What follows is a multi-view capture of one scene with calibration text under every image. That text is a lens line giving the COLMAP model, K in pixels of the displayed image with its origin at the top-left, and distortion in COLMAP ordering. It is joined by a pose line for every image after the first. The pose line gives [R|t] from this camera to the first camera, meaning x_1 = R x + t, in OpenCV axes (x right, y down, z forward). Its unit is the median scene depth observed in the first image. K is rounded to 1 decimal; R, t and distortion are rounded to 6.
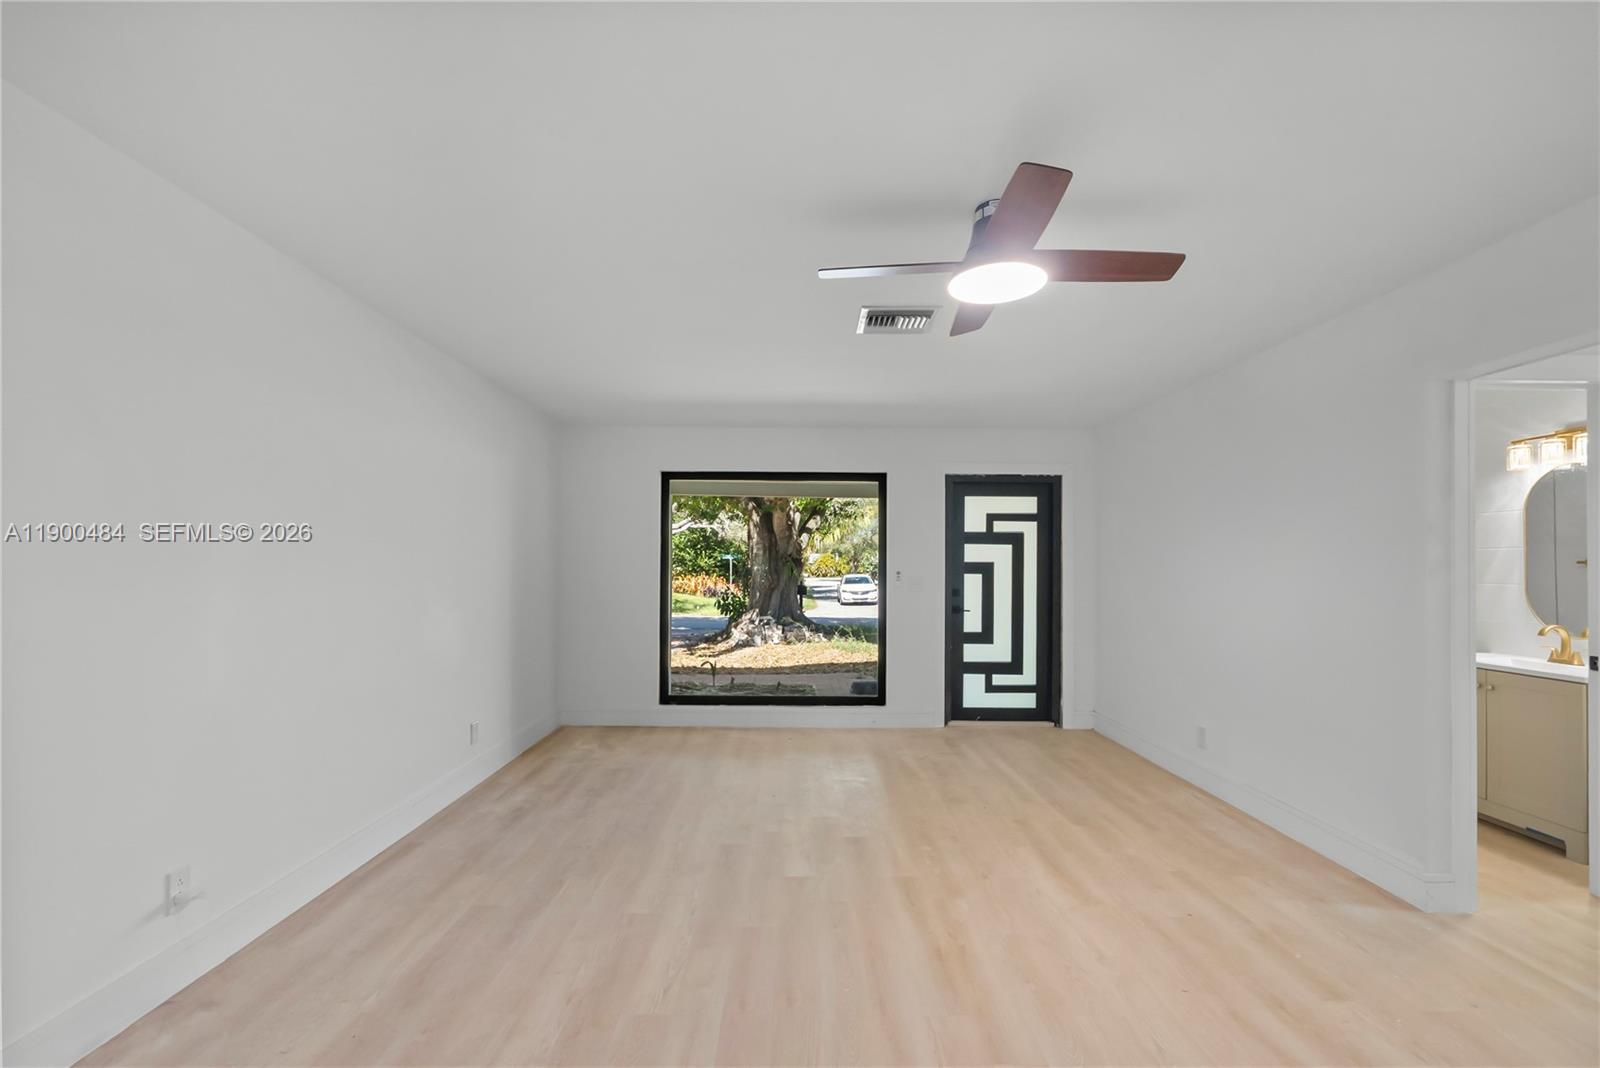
lens RADIAL K [[720.6, 0, 799.9], [0, 720.6, 561.3], [0, 0, 1]] dist [-0.005666, 0.000758]
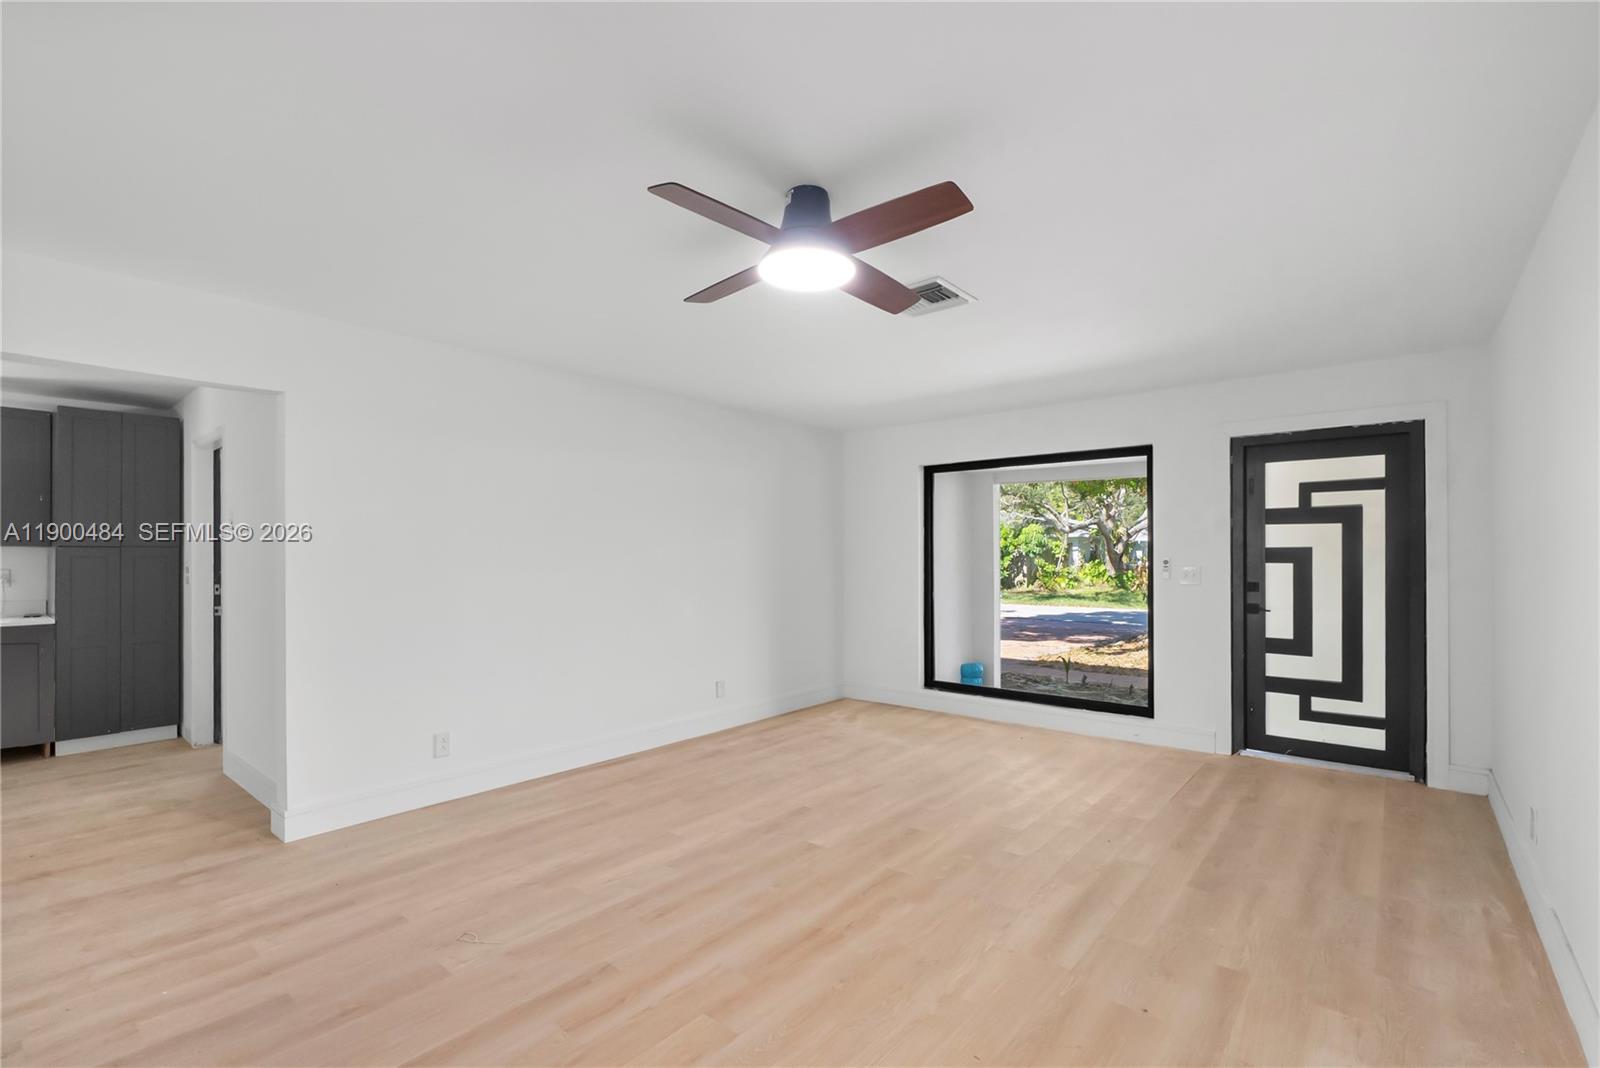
lens RADIAL K [[720.6, 0, 805.0], [0, 720.6, 561.2], [0, 0, 1]] dist [-0.005666, 0.000758]
pose [[0.760784, -0.005855, -0.648979, 0.355109], [0.014179, 0.999871, 0.007601, 0.002613], [0.648850, -0.014984, 0.760768, 0.090325]]
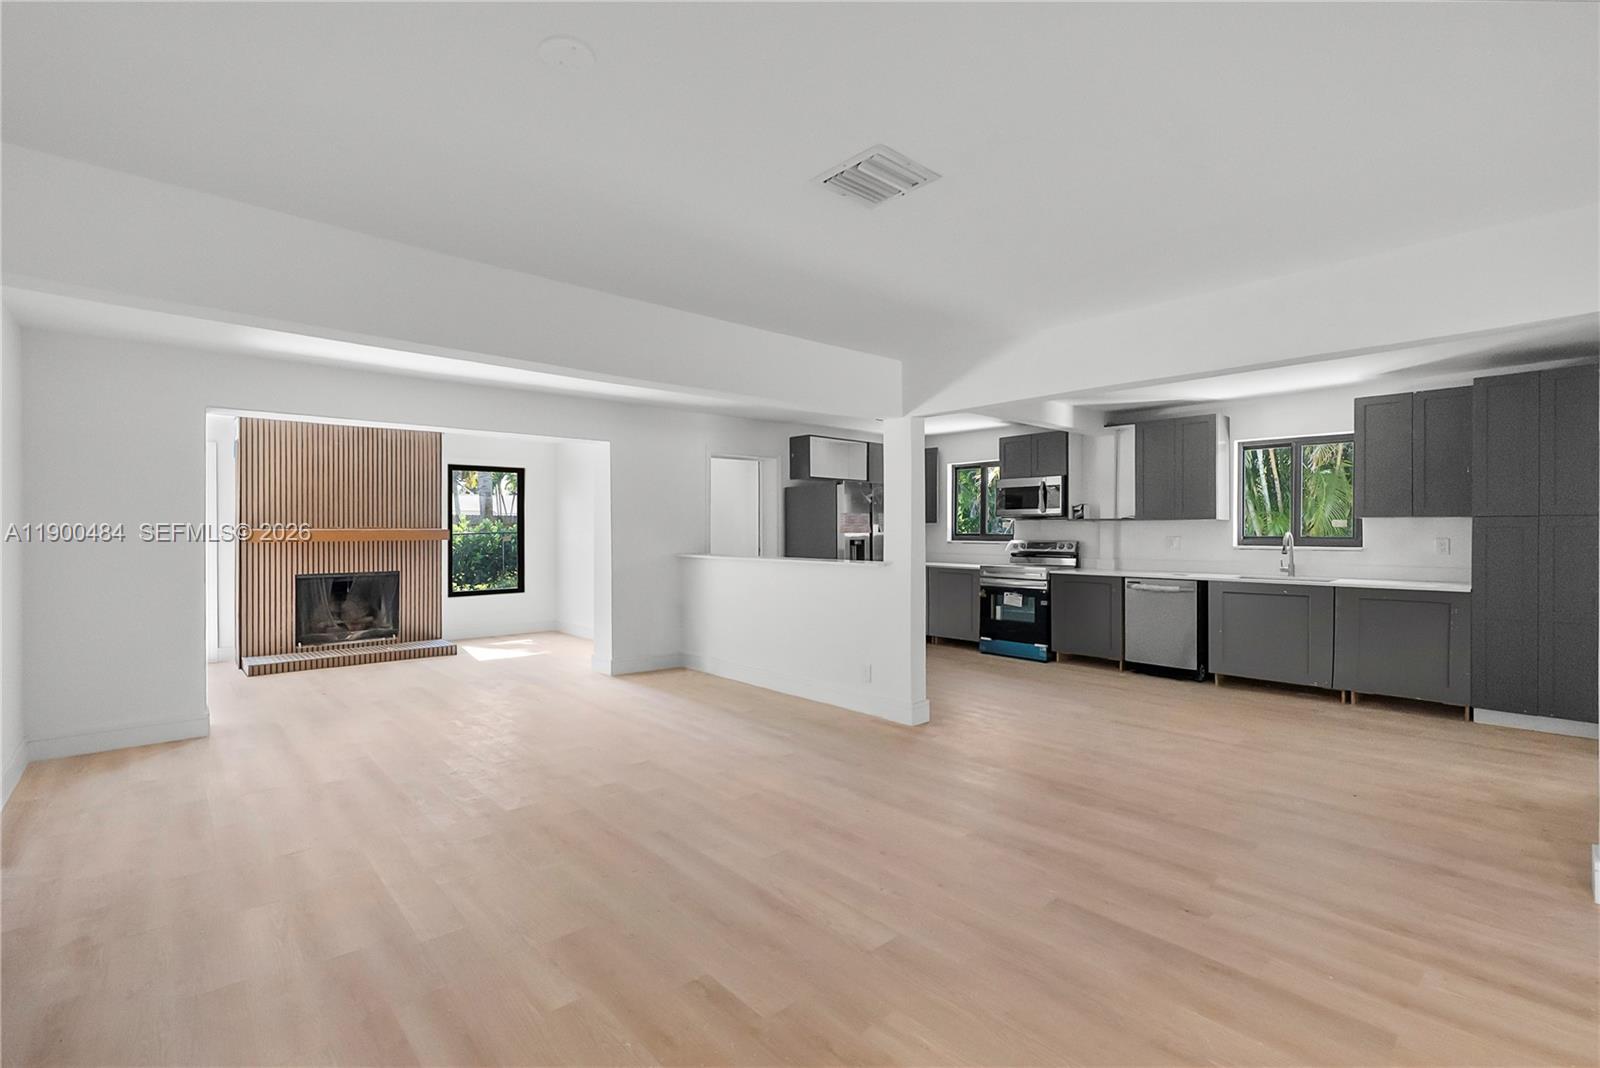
lens RADIAL K [[720.6, 0, 784.8], [0, 720.6, 527.2], [0, 0, 1]] dist [-0.005666, 0.000758]
pose [[-0.755435, -0.006280, -0.655193, 0.328002], [0.000938, 0.999943, -0.010666, 0.001126], [0.655222, -0.008672, -0.755386, 0.254288]]
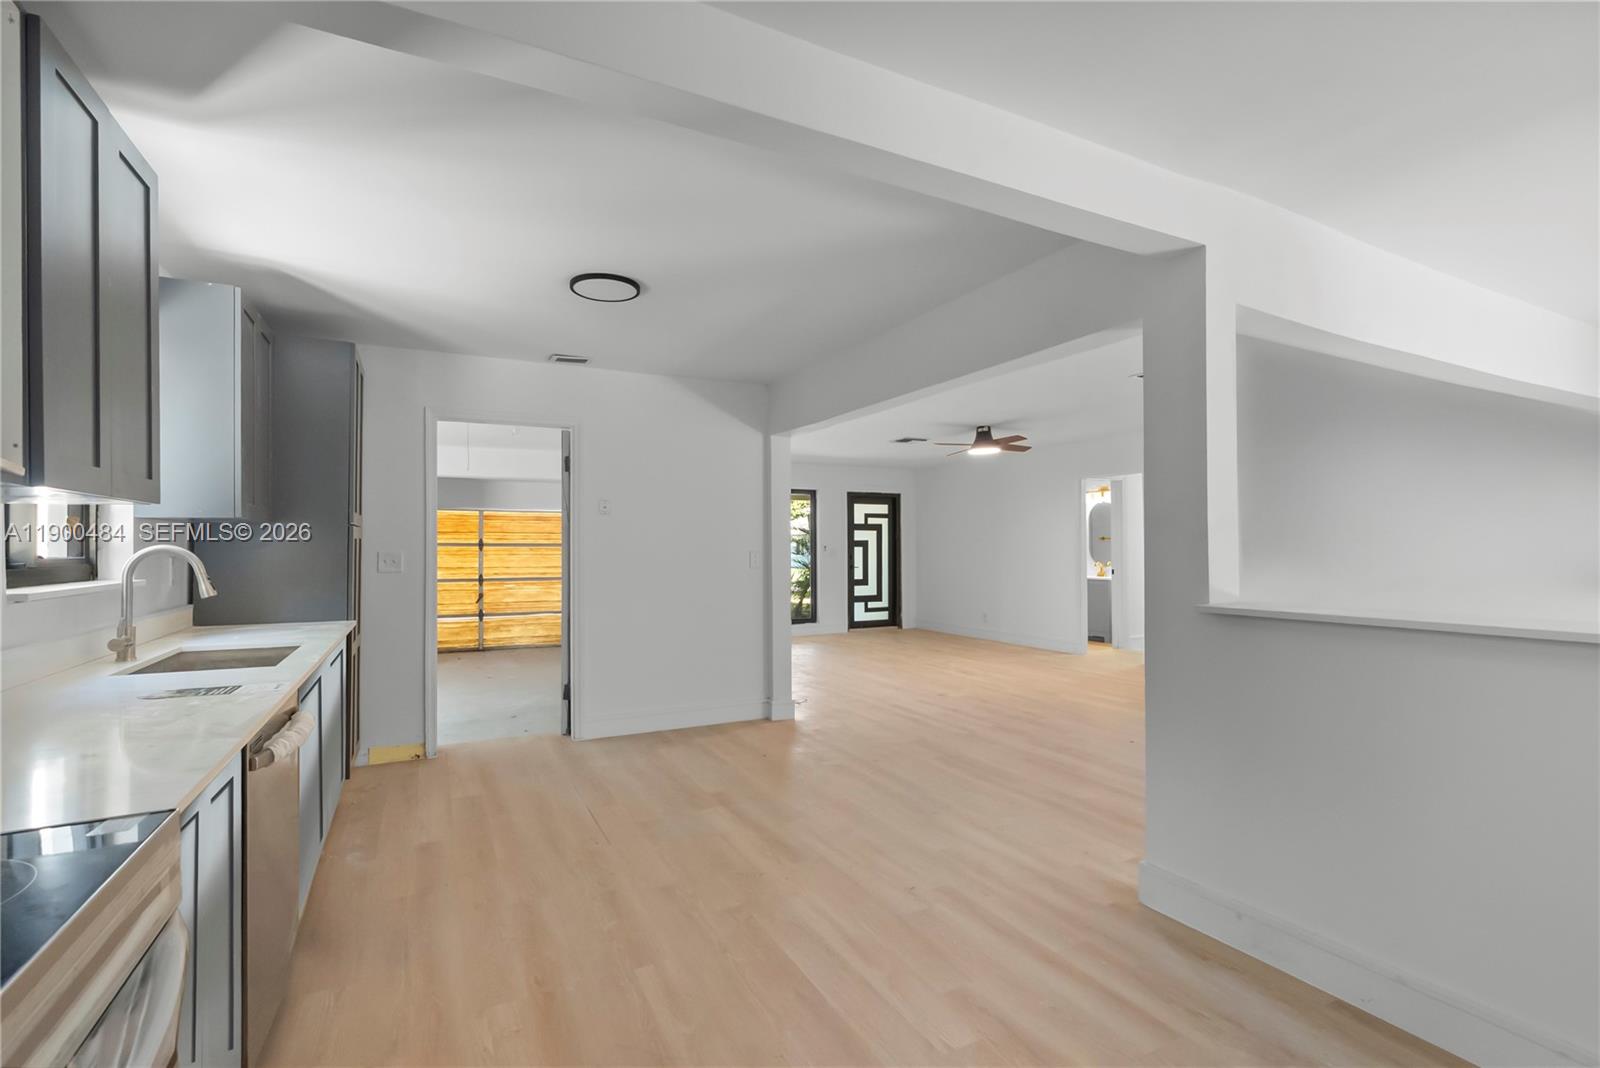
lens RADIAL K [[720.6, 0, 804.7], [0, 720.6, 538.0], [0, 0, 1]] dist [-0.005666, 0.000758]
pose [[0.892134, -0.006946, 0.451718, -0.697748], [0.008437, 0.999964, -0.001285, -0.003722], [-0.451693, 0.004958, 0.892160, -0.550618]]
